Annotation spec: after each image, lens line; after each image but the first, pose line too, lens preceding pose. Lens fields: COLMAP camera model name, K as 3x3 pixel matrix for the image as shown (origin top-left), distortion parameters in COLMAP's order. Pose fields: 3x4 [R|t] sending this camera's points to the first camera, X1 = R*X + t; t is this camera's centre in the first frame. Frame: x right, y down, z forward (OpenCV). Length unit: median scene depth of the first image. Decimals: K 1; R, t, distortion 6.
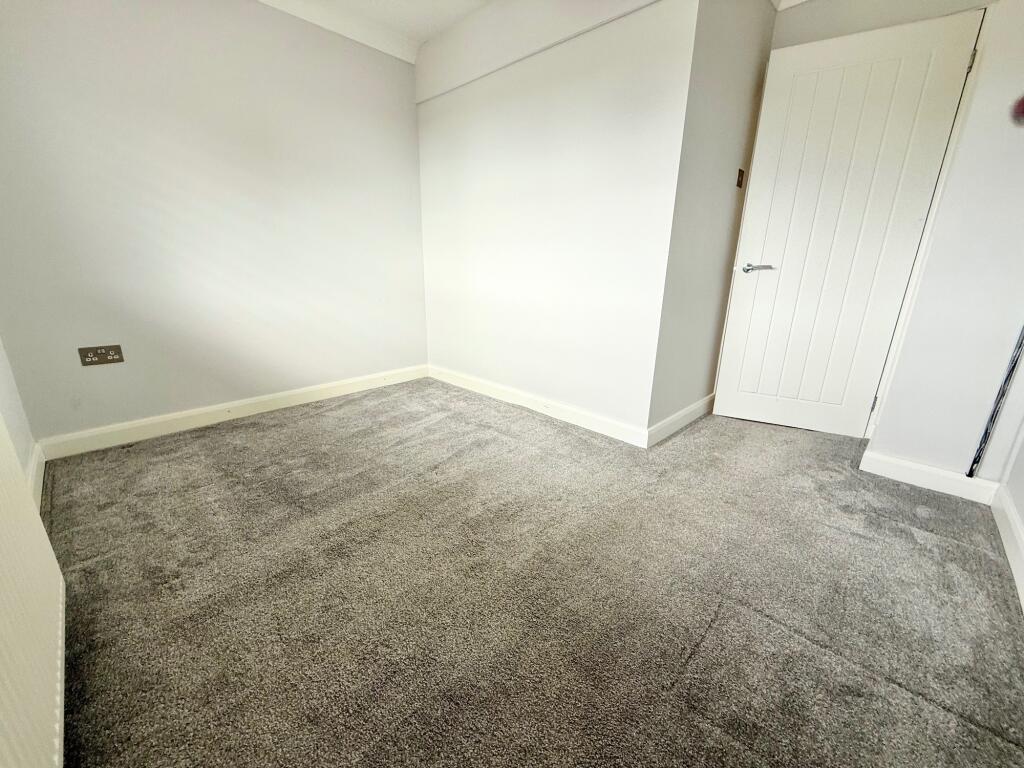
lens RADIAL K [[406.1, 0, 508.6], [0, 406.1, 382.5], [0, 0, 1]] dist [-0.001022, -0.000068]
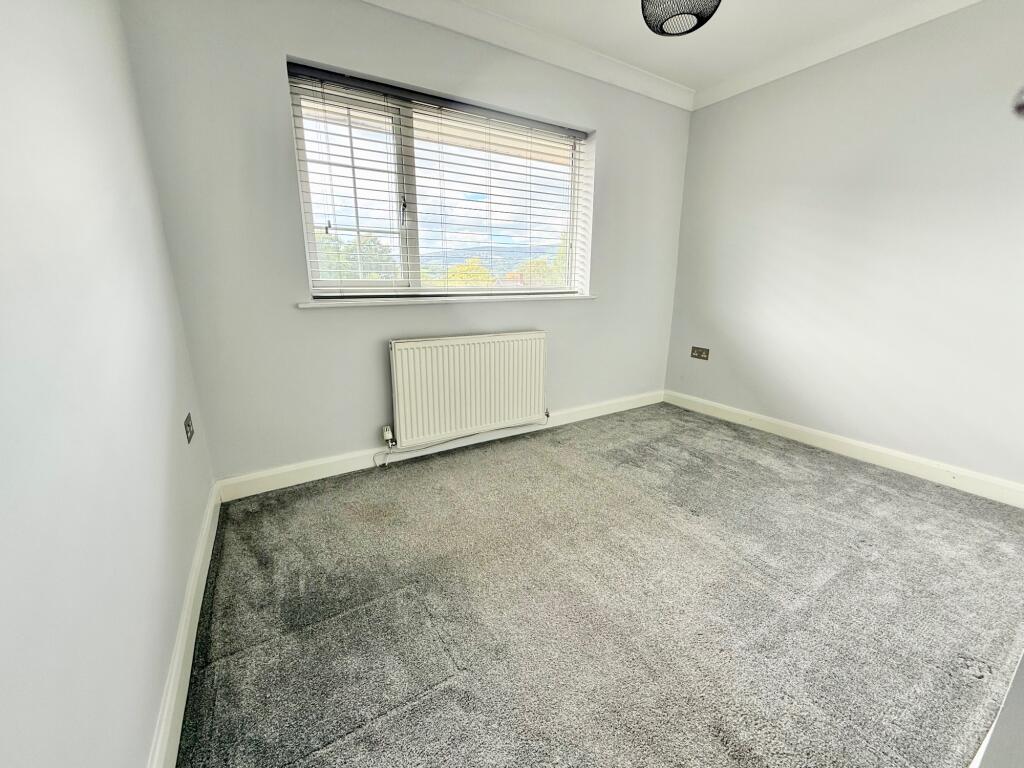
lens RADIAL K [[406.1, 0, 509.8], [0, 406.1, 383.2], [0, 0, 1]] dist [-0.001022, -0.000068]
pose [[-0.257081, 0.220949, -0.940793, 0.708837], [-0.279970, 0.914736, 0.291334, -0.210992], [0.924947, 0.338290, -0.173302, 0.609574]]
